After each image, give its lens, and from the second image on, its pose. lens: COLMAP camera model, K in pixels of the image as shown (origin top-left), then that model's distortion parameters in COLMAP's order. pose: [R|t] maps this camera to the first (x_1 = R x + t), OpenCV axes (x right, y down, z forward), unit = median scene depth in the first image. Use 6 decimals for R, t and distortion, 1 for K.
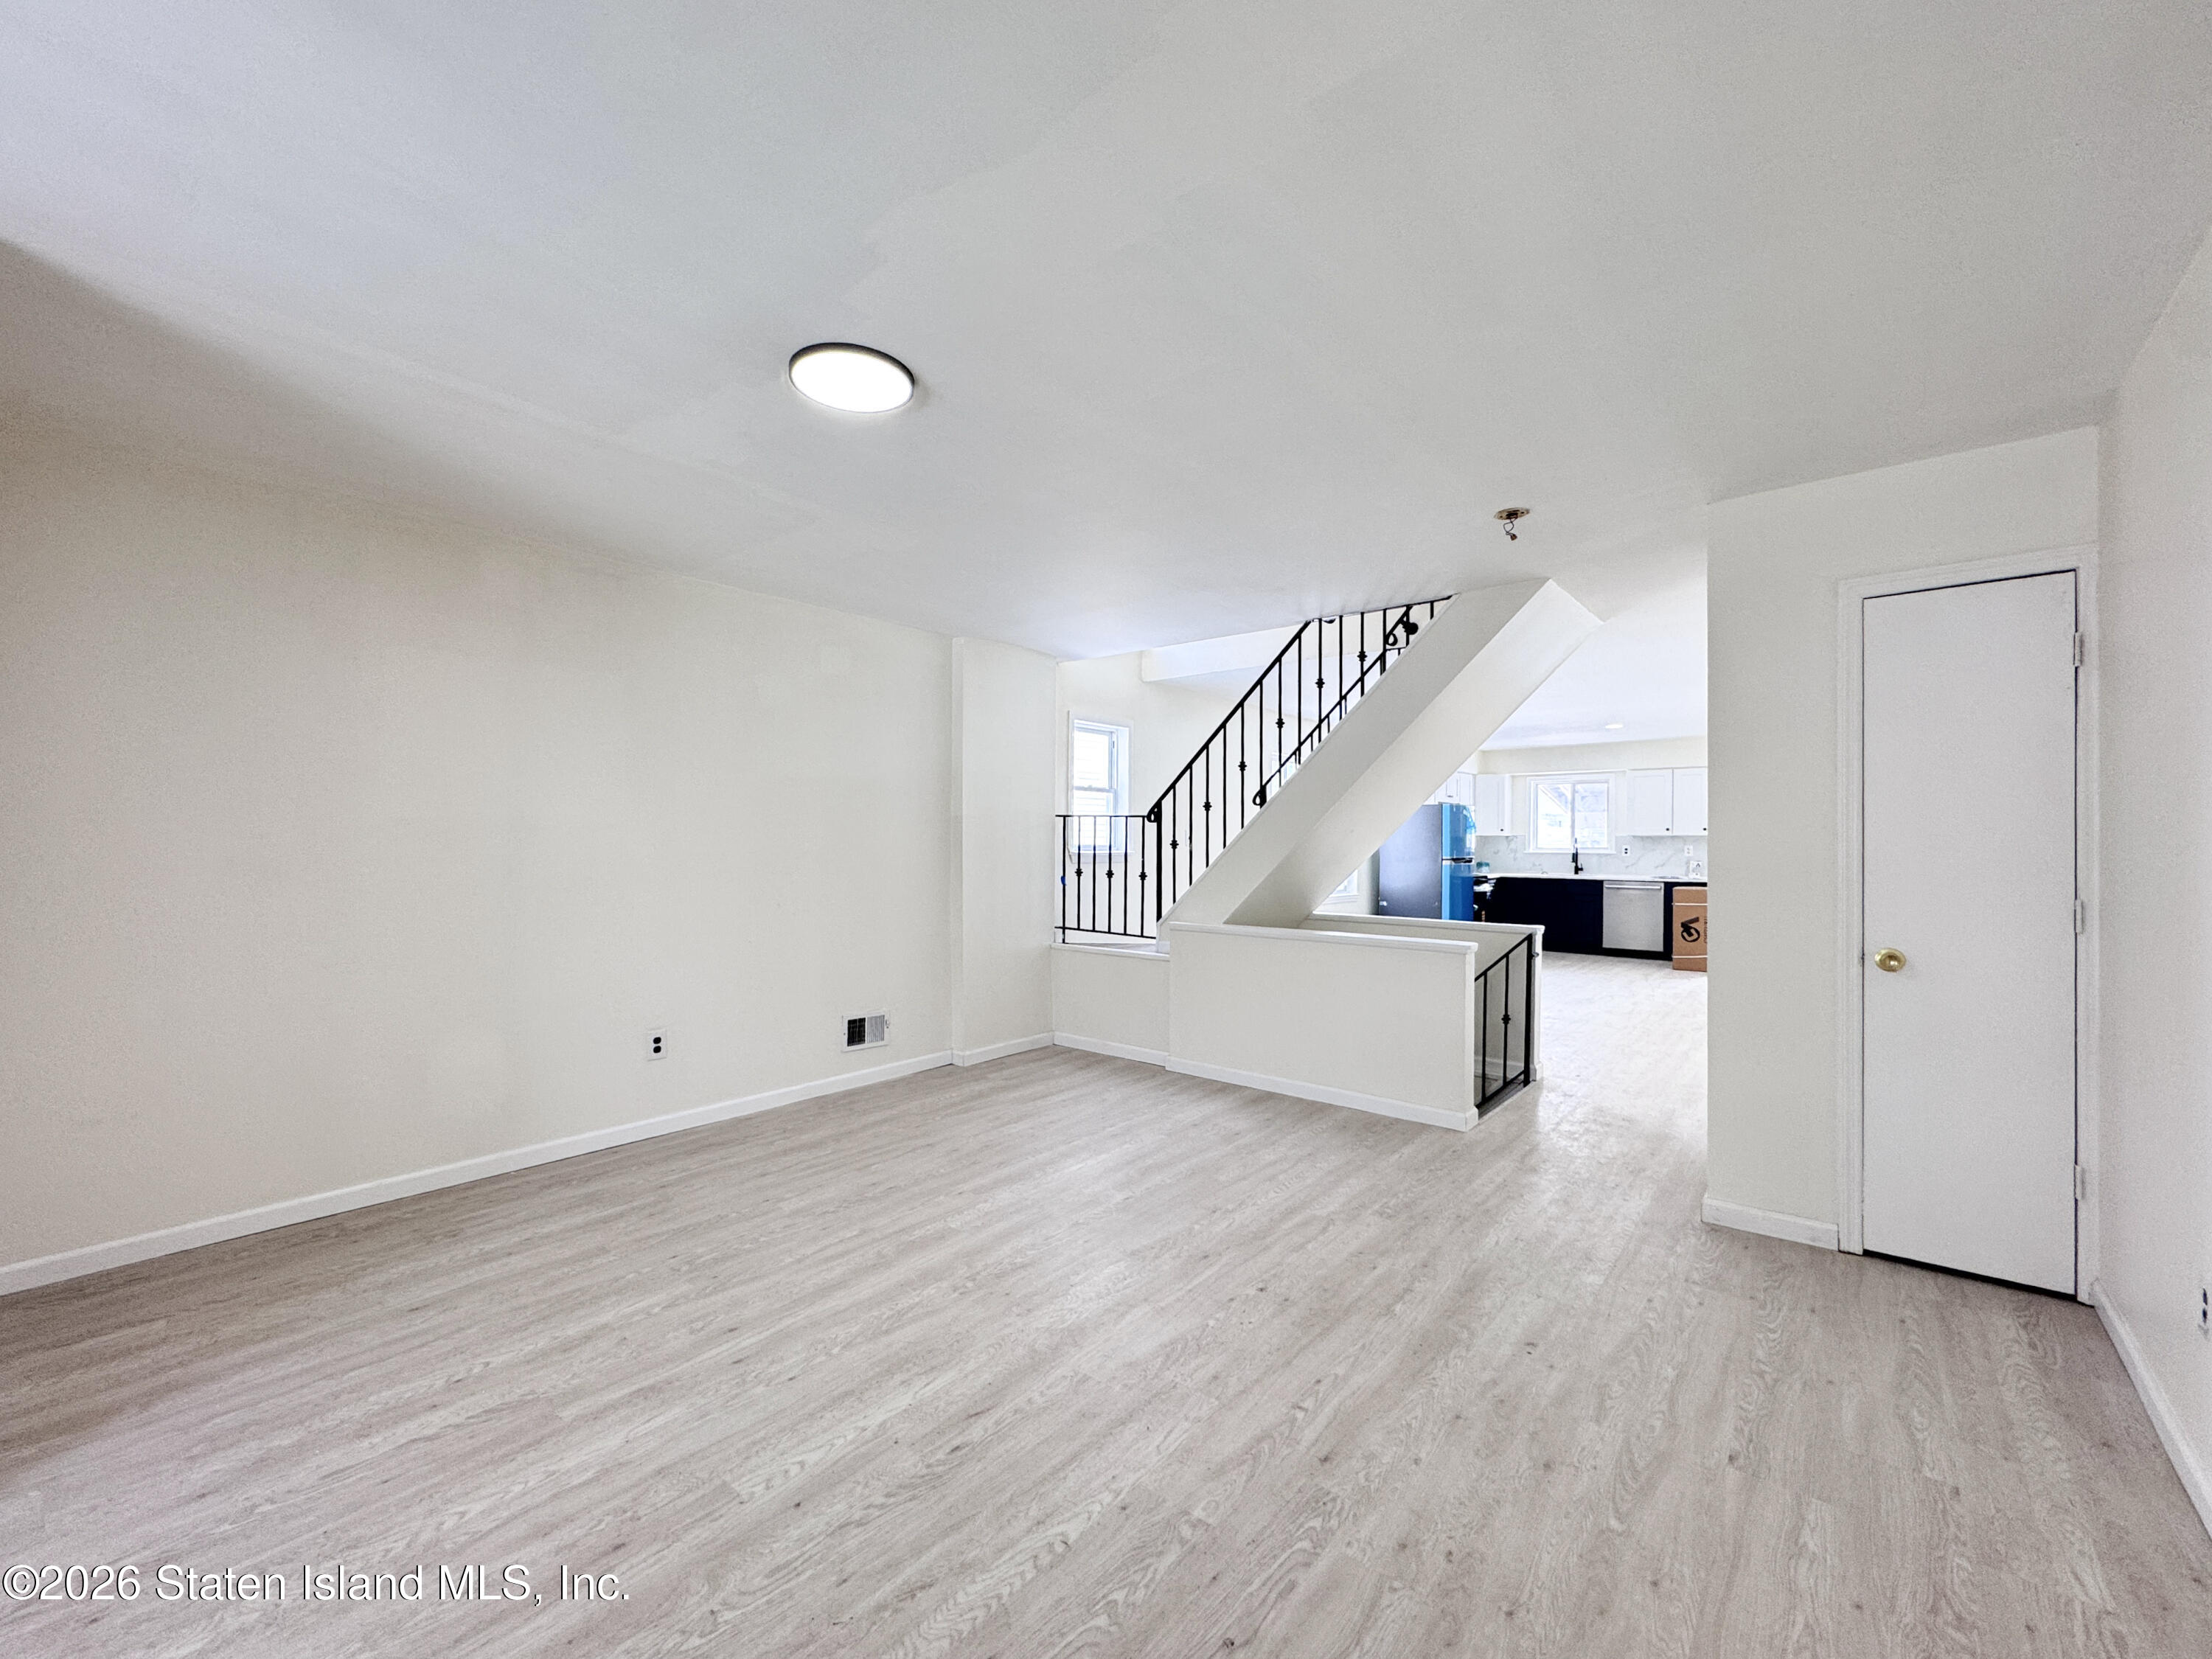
lens RADIAL K [[901.0, 0, 1105.3], [0, 901.0, 839.8], [0, 0, 1]] dist [-0.001554, -0.000393]
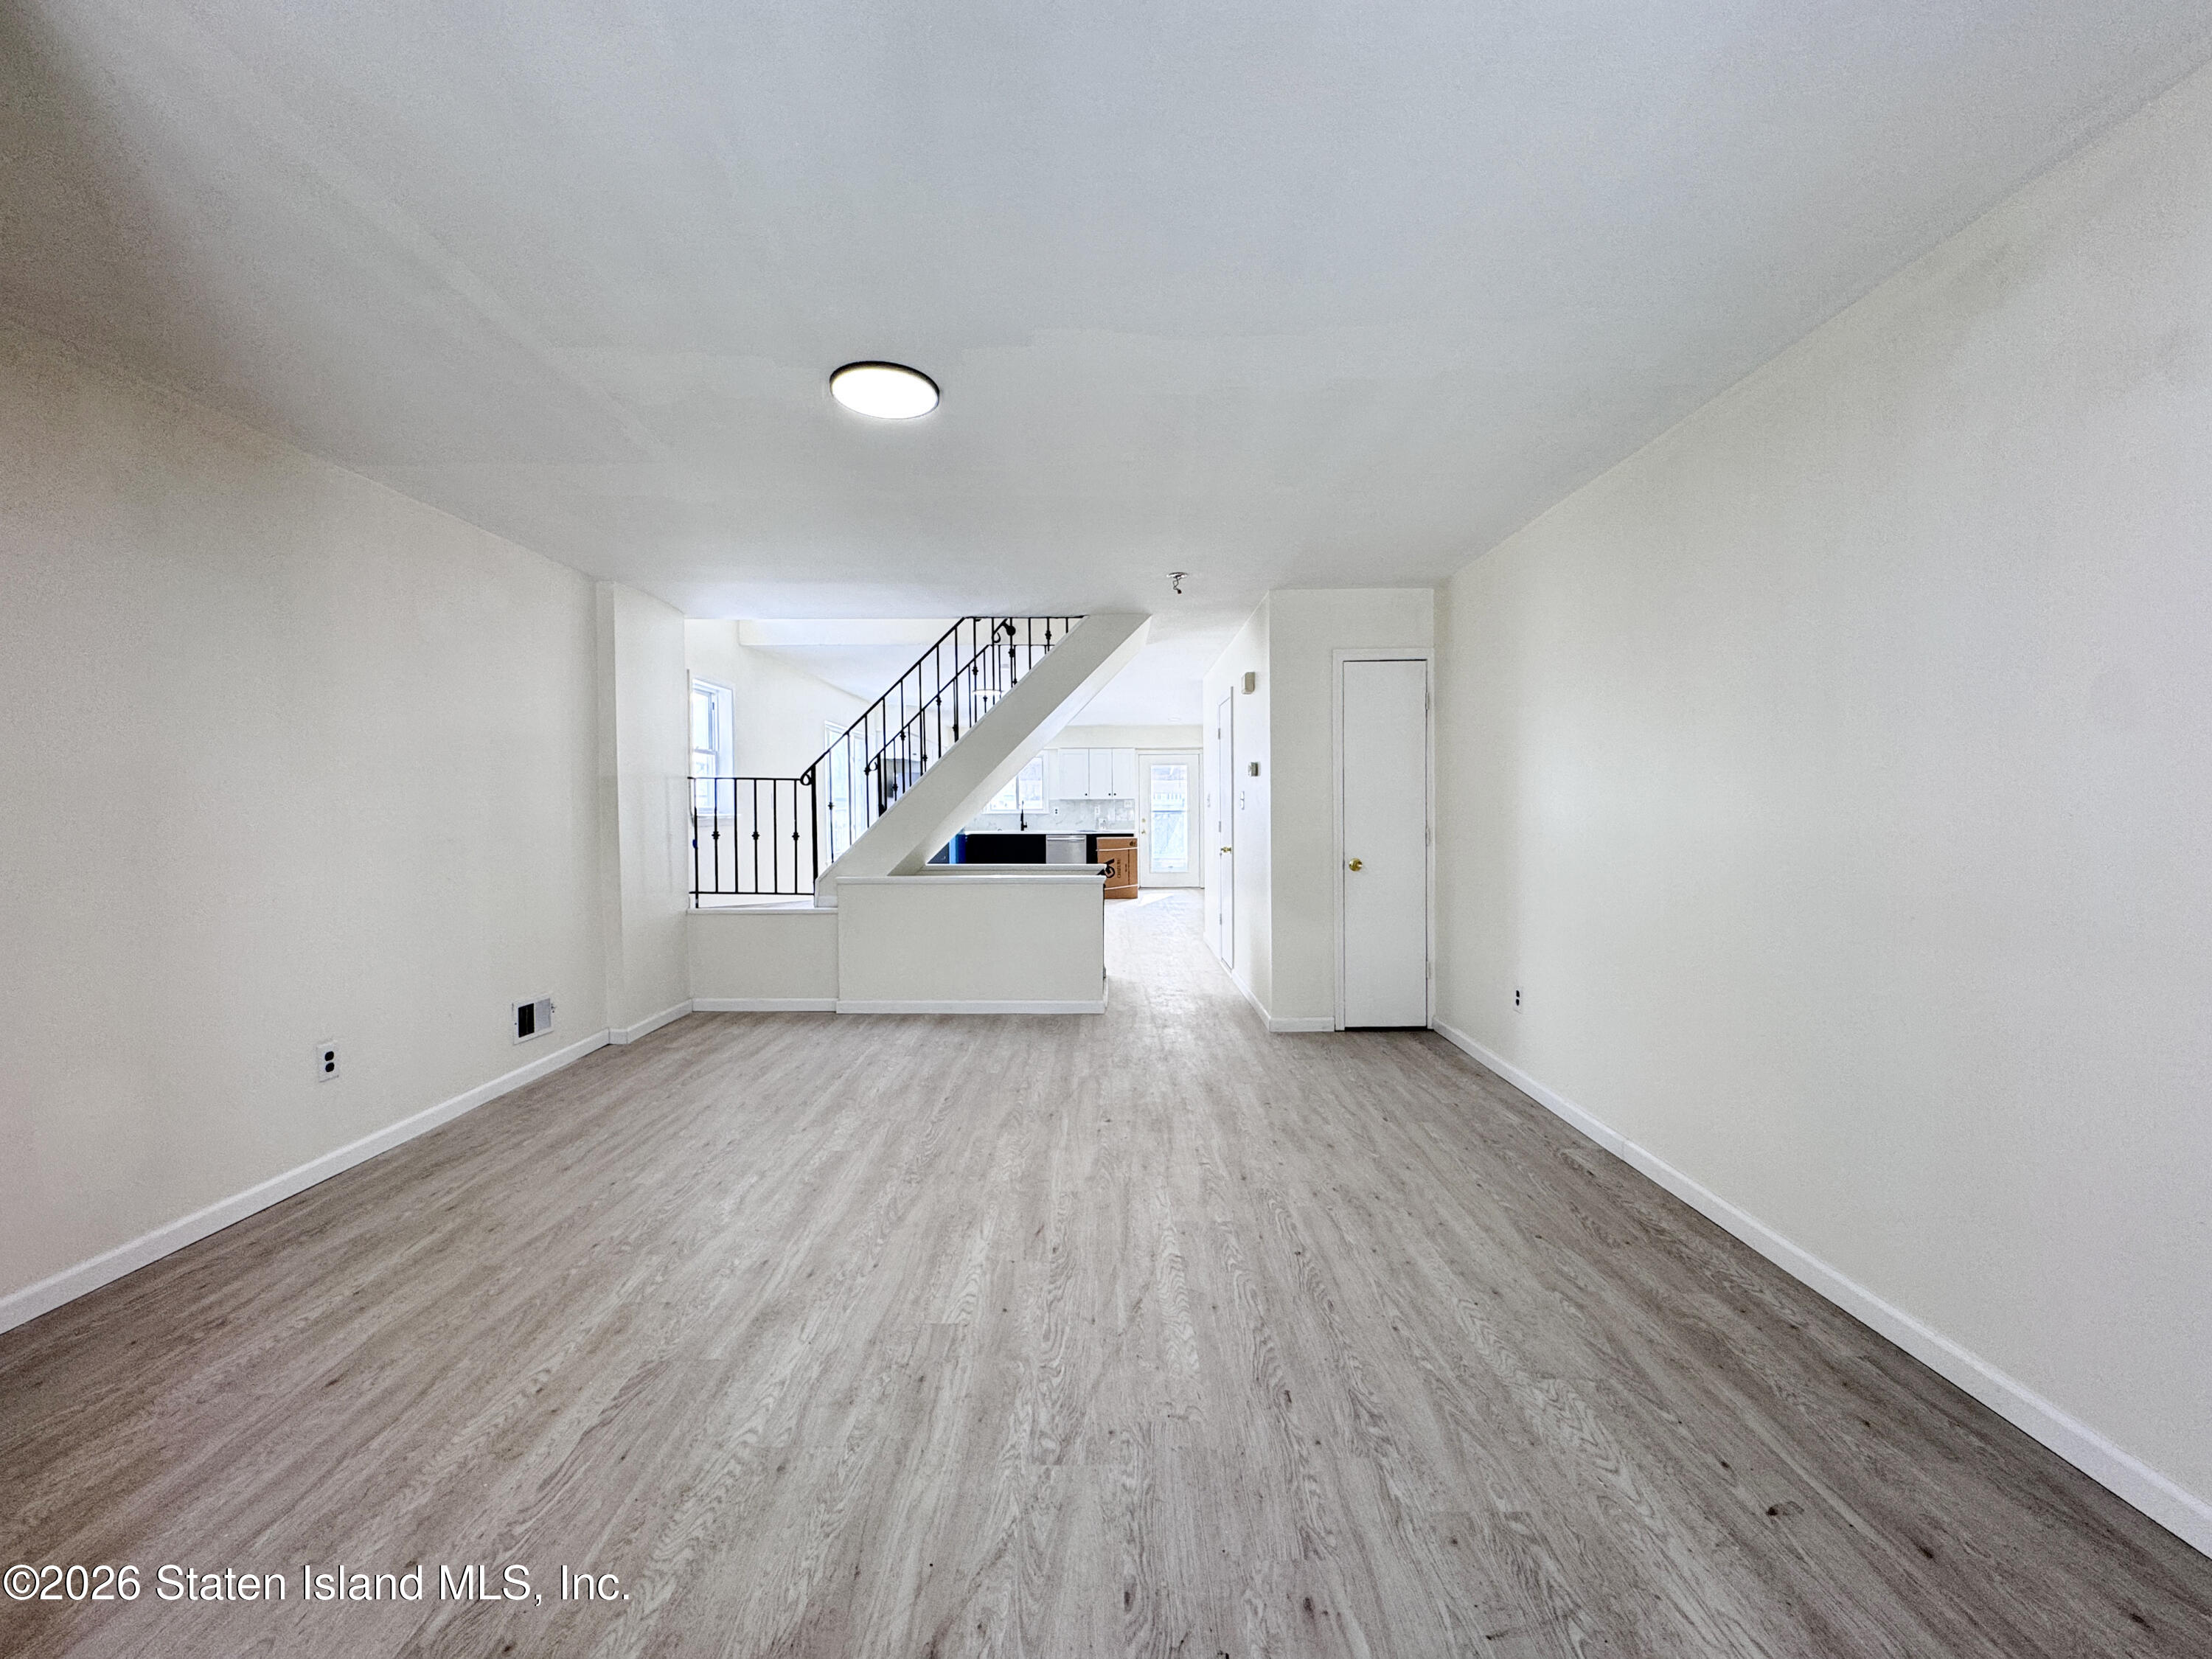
lens RADIAL K [[880.1, 0, 1106.0], [0, 880.1, 829.5], [0, 0, 1]] dist [-0.001305, -0.000013]
pose [[0.767040, -0.023014, 0.641187, -0.526062], [0.005696, 0.999561, 0.029063, 0.007290], [-0.641574, -0.018640, 0.766835, -0.024681]]
